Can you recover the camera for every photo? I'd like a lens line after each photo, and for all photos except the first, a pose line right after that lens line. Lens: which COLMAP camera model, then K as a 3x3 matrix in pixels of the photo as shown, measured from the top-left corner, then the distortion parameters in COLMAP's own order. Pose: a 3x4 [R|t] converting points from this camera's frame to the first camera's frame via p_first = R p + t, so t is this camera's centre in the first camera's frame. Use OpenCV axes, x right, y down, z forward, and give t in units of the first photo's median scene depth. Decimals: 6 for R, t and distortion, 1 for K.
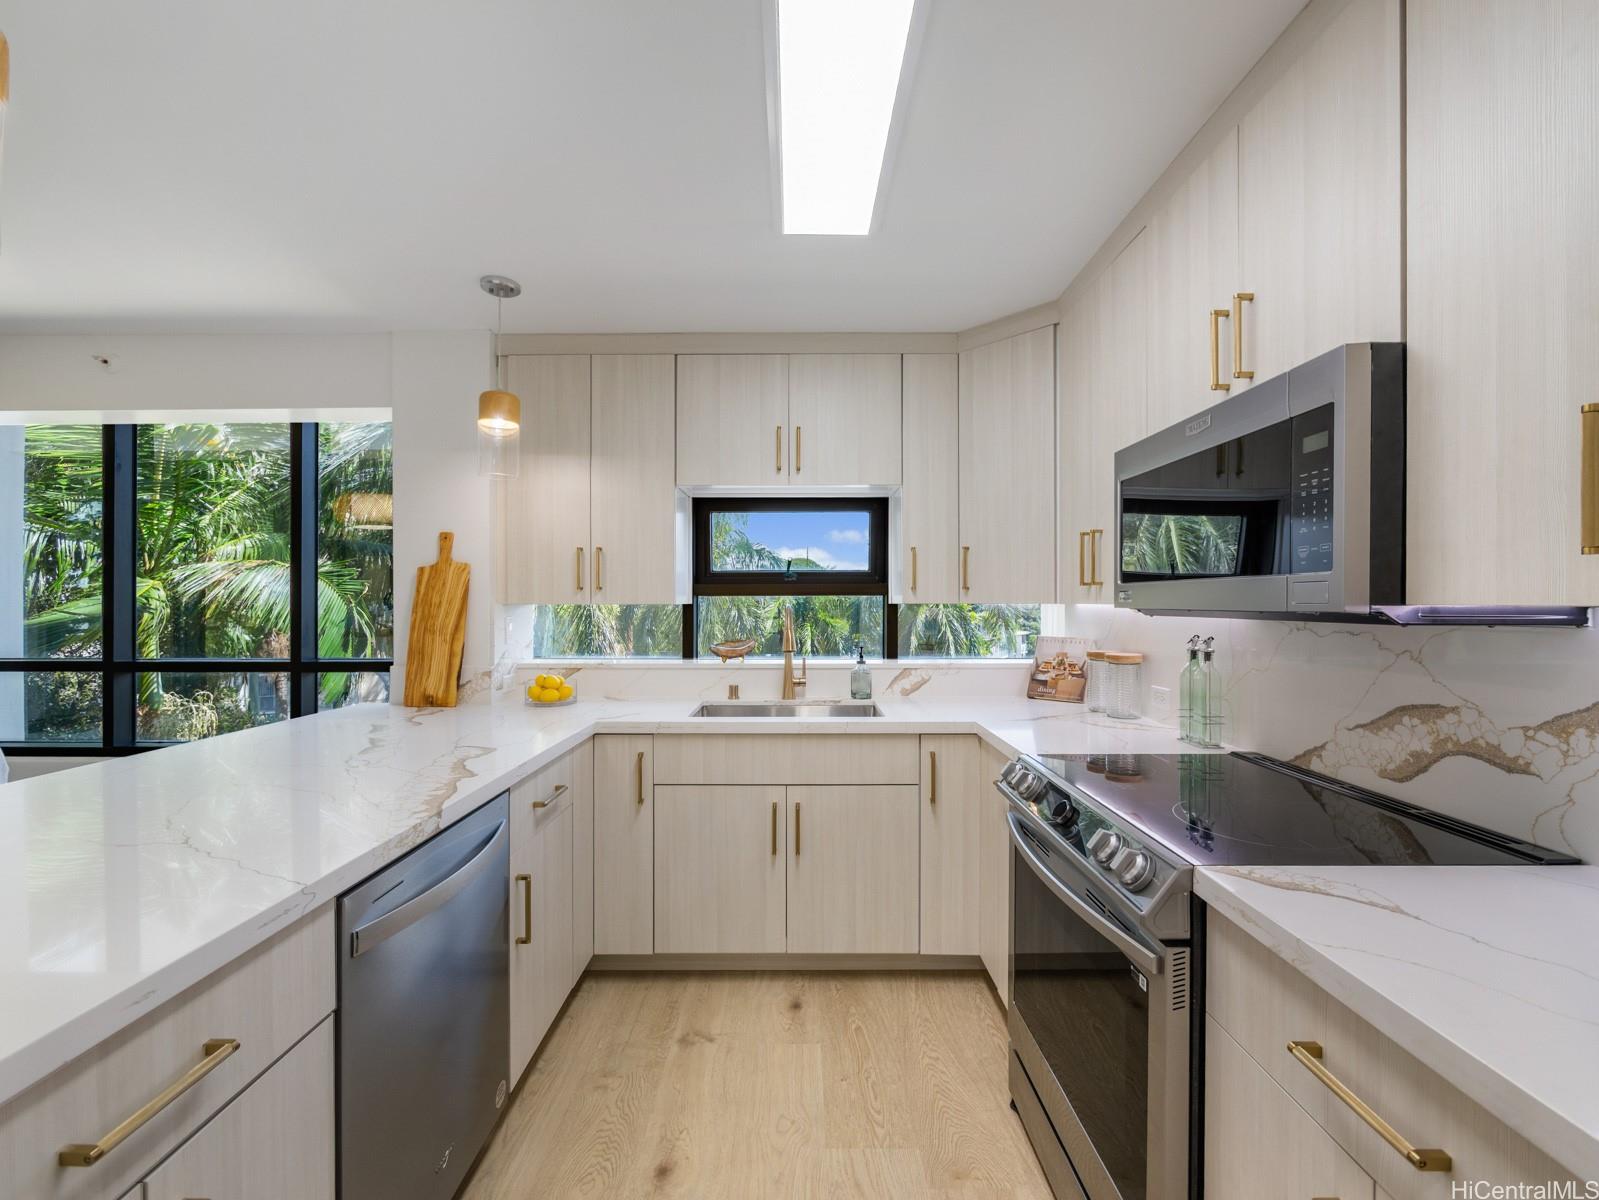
lens RADIAL K [[667.7, 0, 799.6], [0, 667.7, 602.2], [0, 0, 1]] dist [-0.000190, -0.000030]
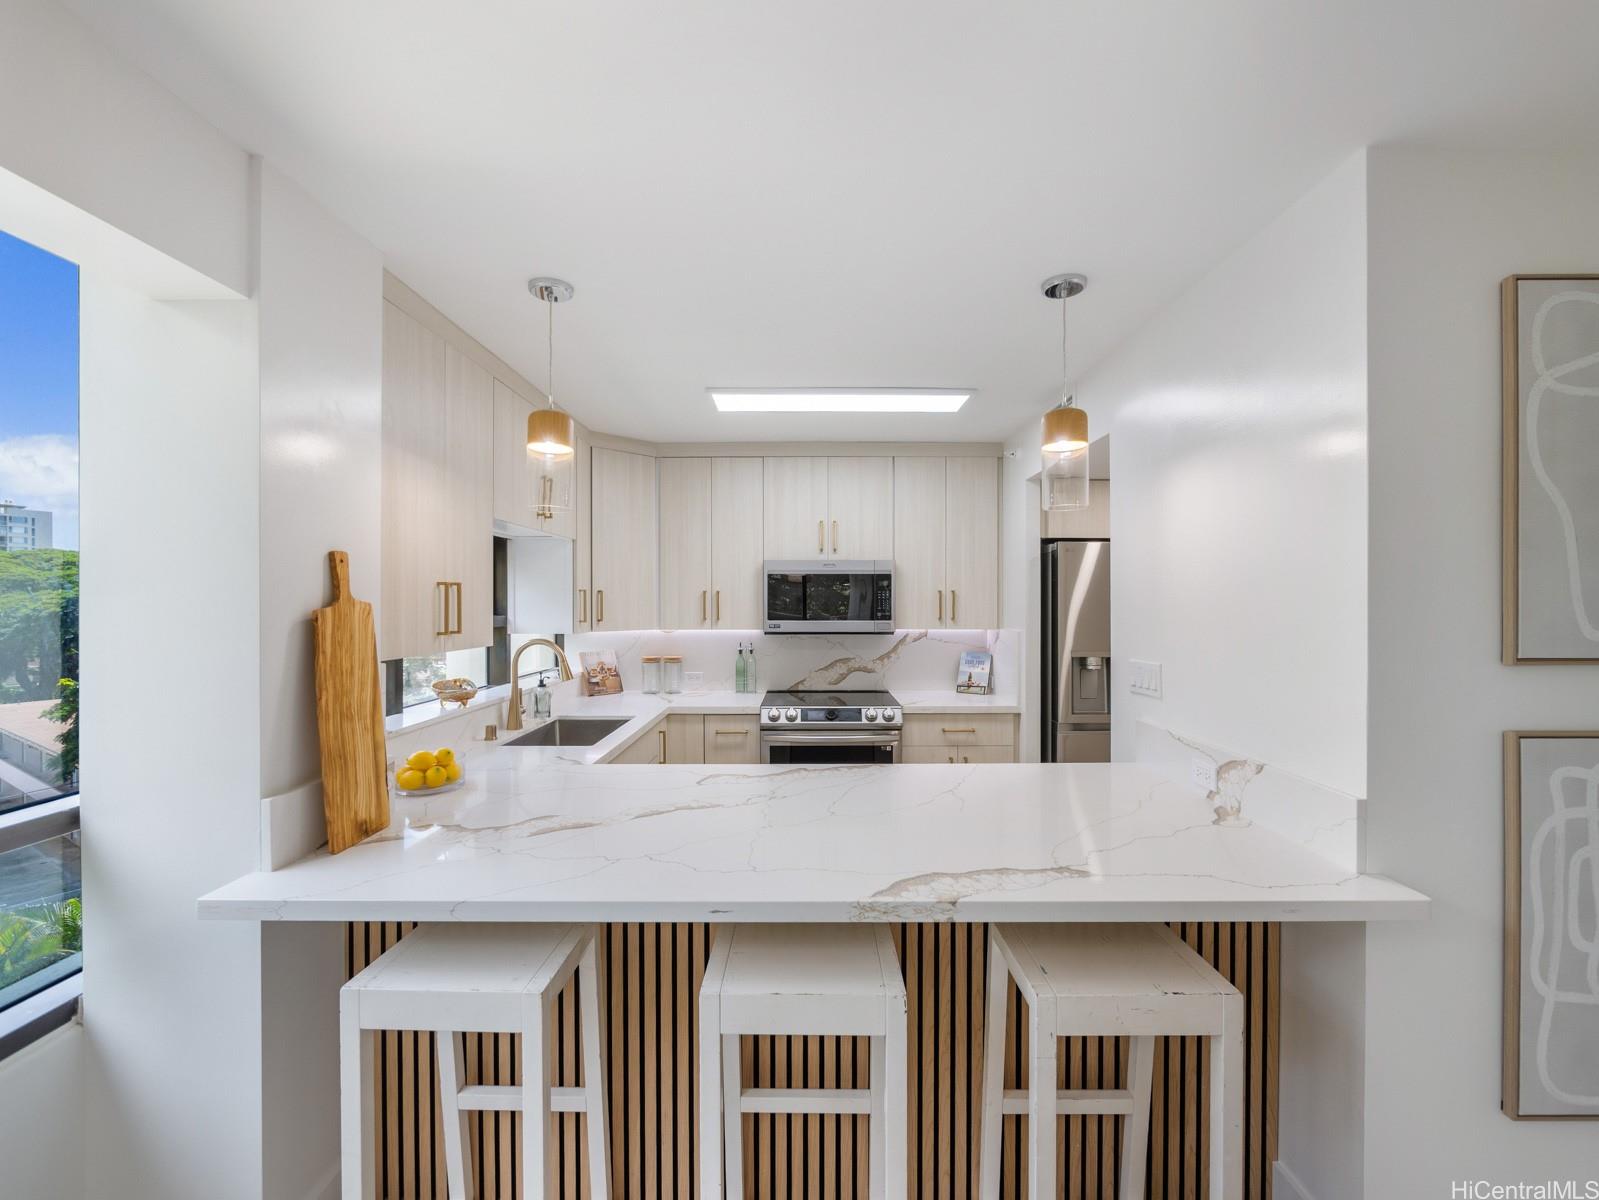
lens RADIAL K [[667.7, 0, 799.6], [0, 667.7, 602.2], [0, 0, 1]] dist [-0.000190, -0.000030]
pose [[0.010070, -0.000488, 0.999949, -1.156023], [-0.000064, 1.000000, 0.000489, -0.060693], [-0.999949, -0.000069, 0.010070, 0.591181]]
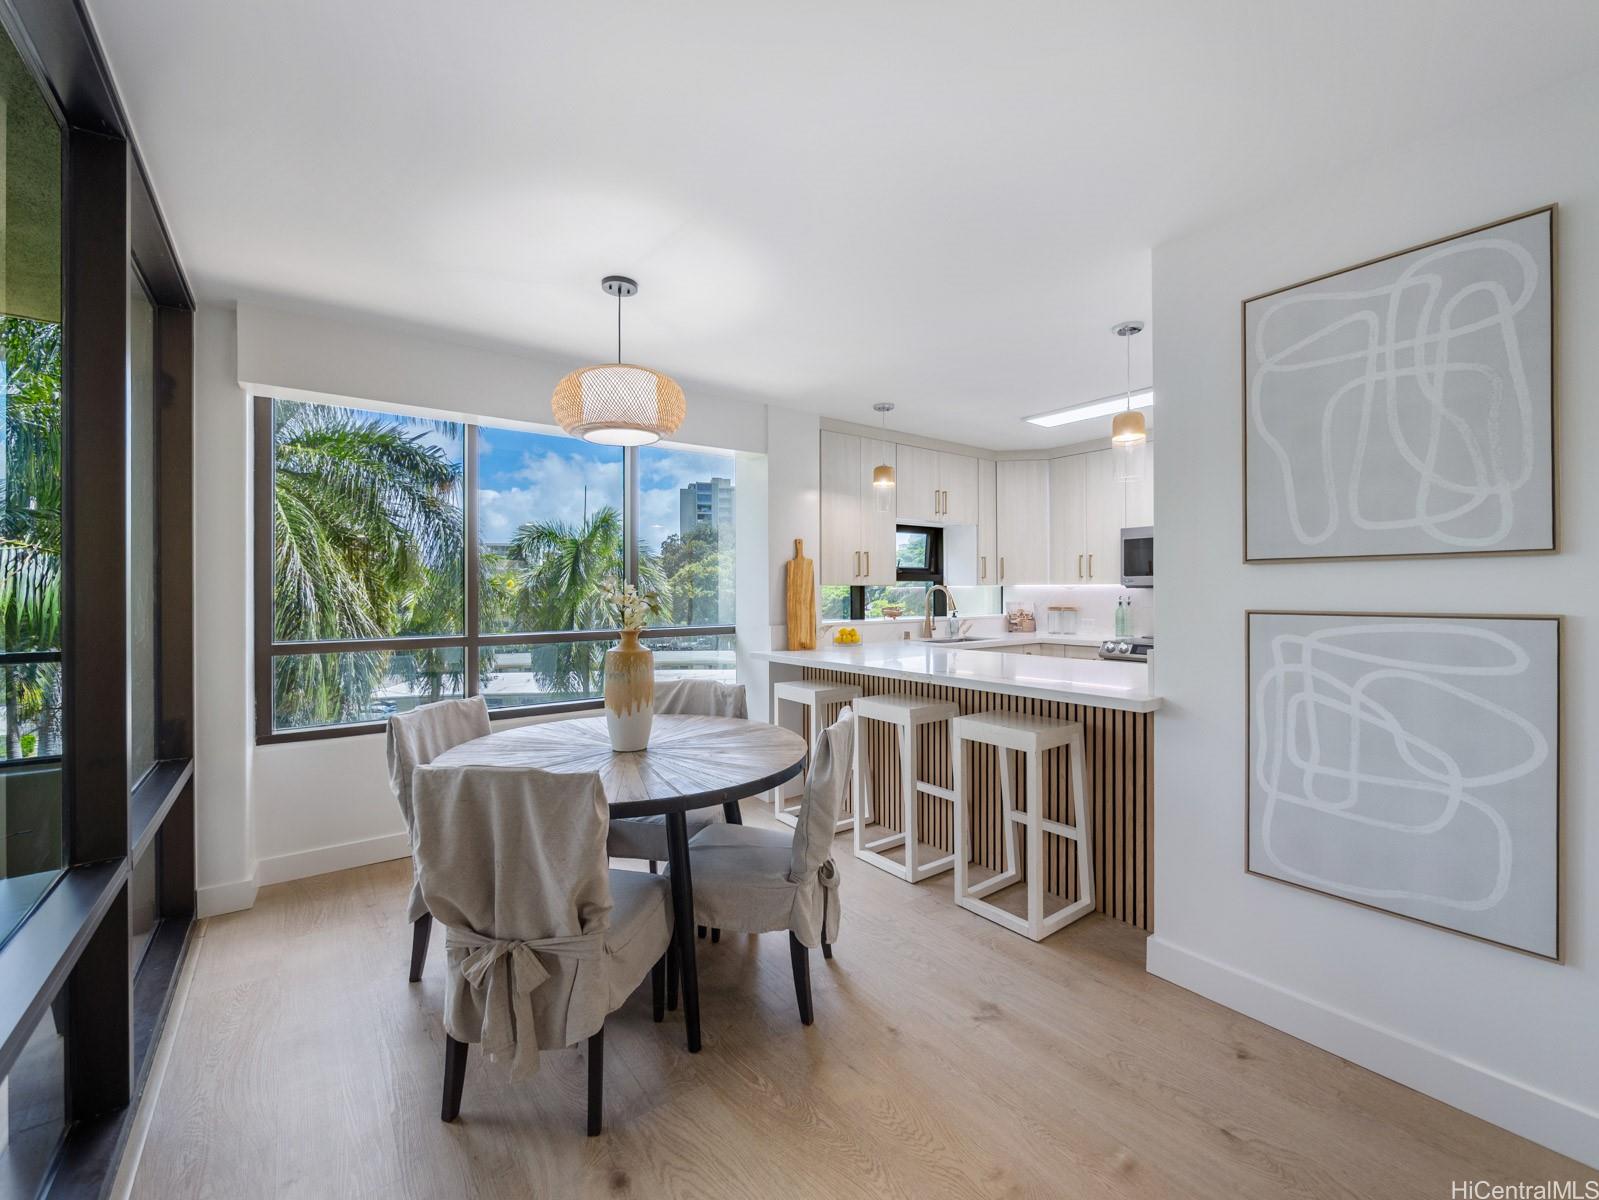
lens RADIAL K [[658.1, 0, 801.2], [0, 658.1, 589.4], [0, 0, 1]] dist [-0.021352, 0.000167]
pose [[0.800760, -0.002902, 0.598978, -1.481778], [0.004547, 0.999989, -0.001234, 0.014804], [-0.598967, 0.003712, 0.800765, -0.241448]]
